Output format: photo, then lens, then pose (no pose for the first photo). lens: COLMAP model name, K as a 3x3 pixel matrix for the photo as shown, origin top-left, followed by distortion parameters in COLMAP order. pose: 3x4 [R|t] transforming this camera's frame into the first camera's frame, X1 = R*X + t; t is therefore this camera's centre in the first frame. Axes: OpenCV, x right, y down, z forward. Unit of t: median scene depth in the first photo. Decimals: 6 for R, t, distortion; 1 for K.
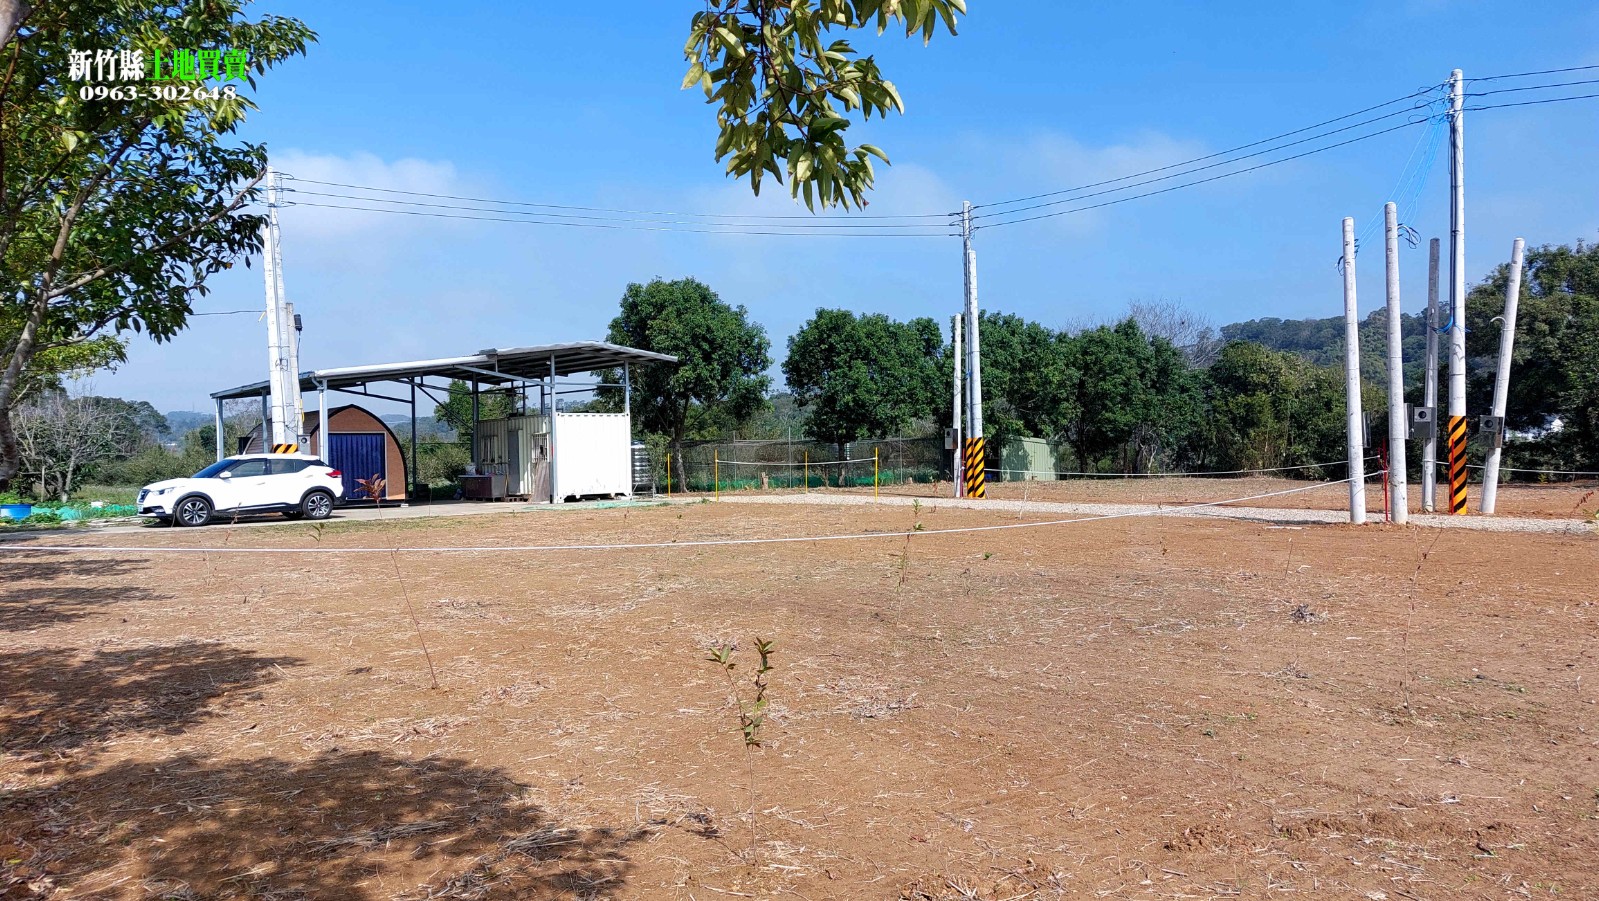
lens RADIAL K [[1219.2, 0, 811.7], [0, 1219.2, 459.0], [0, 0, 1]] dist [0.119704, -0.007679]
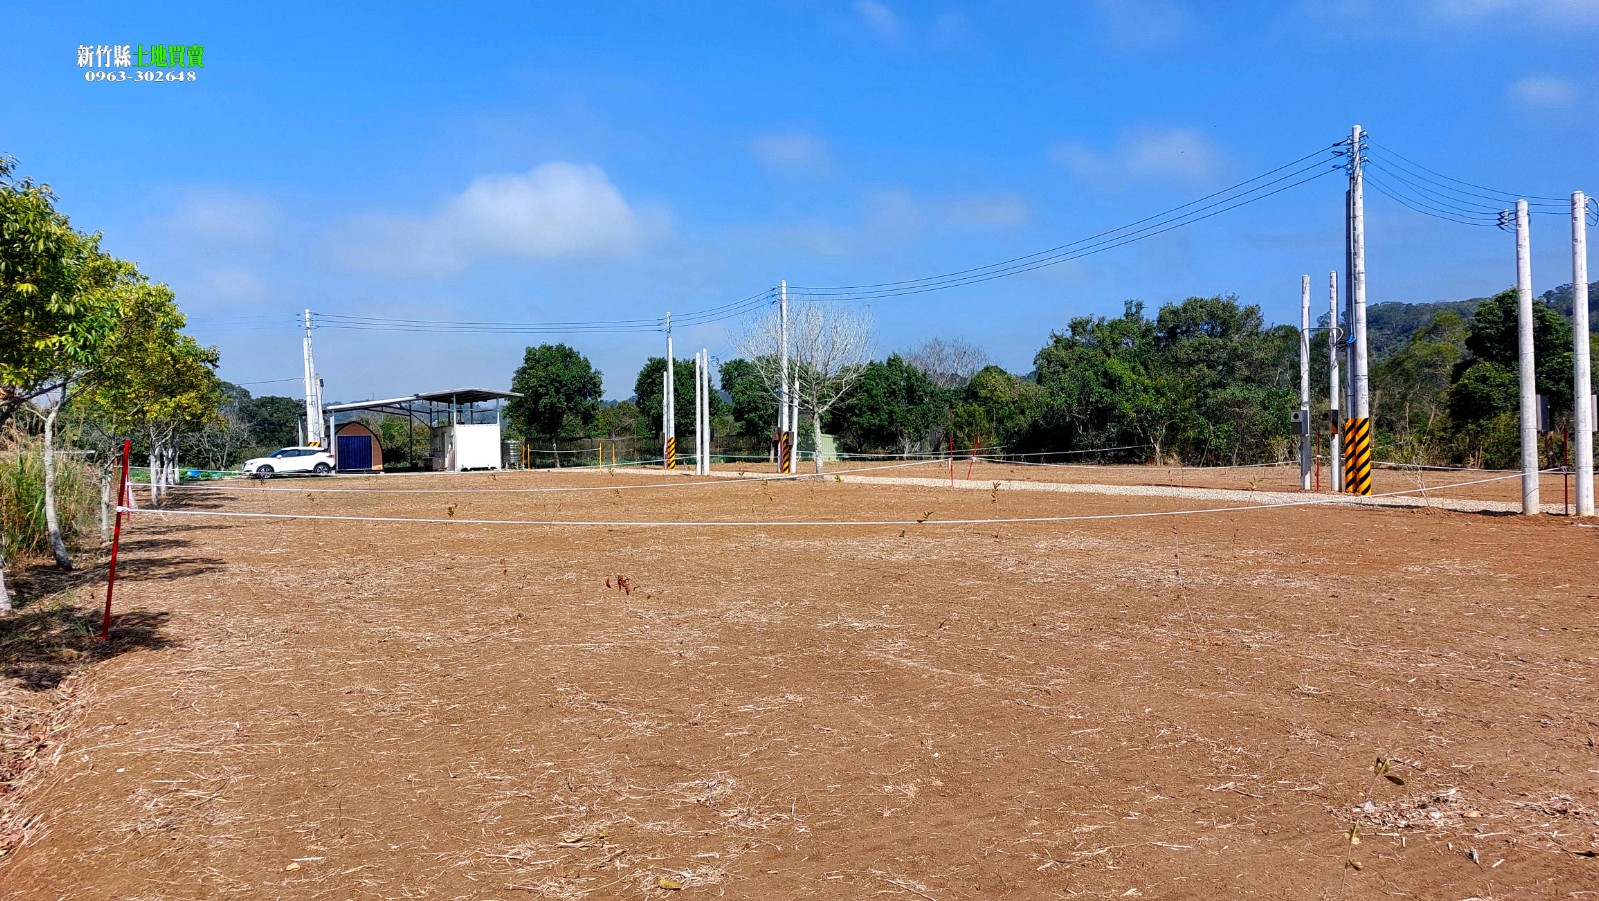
lens RADIAL K [[1173.4, 0, 794.7], [0, 1173.4, 419.2], [0, 0, 1]] dist [0.102796, -0.001027]
pose [[0.992814, -0.001057, -0.119660, 0.541150], [-0.001442, 0.999783, -0.020802, -0.008440], [0.119656, 0.020825, 0.992597, -0.780426]]
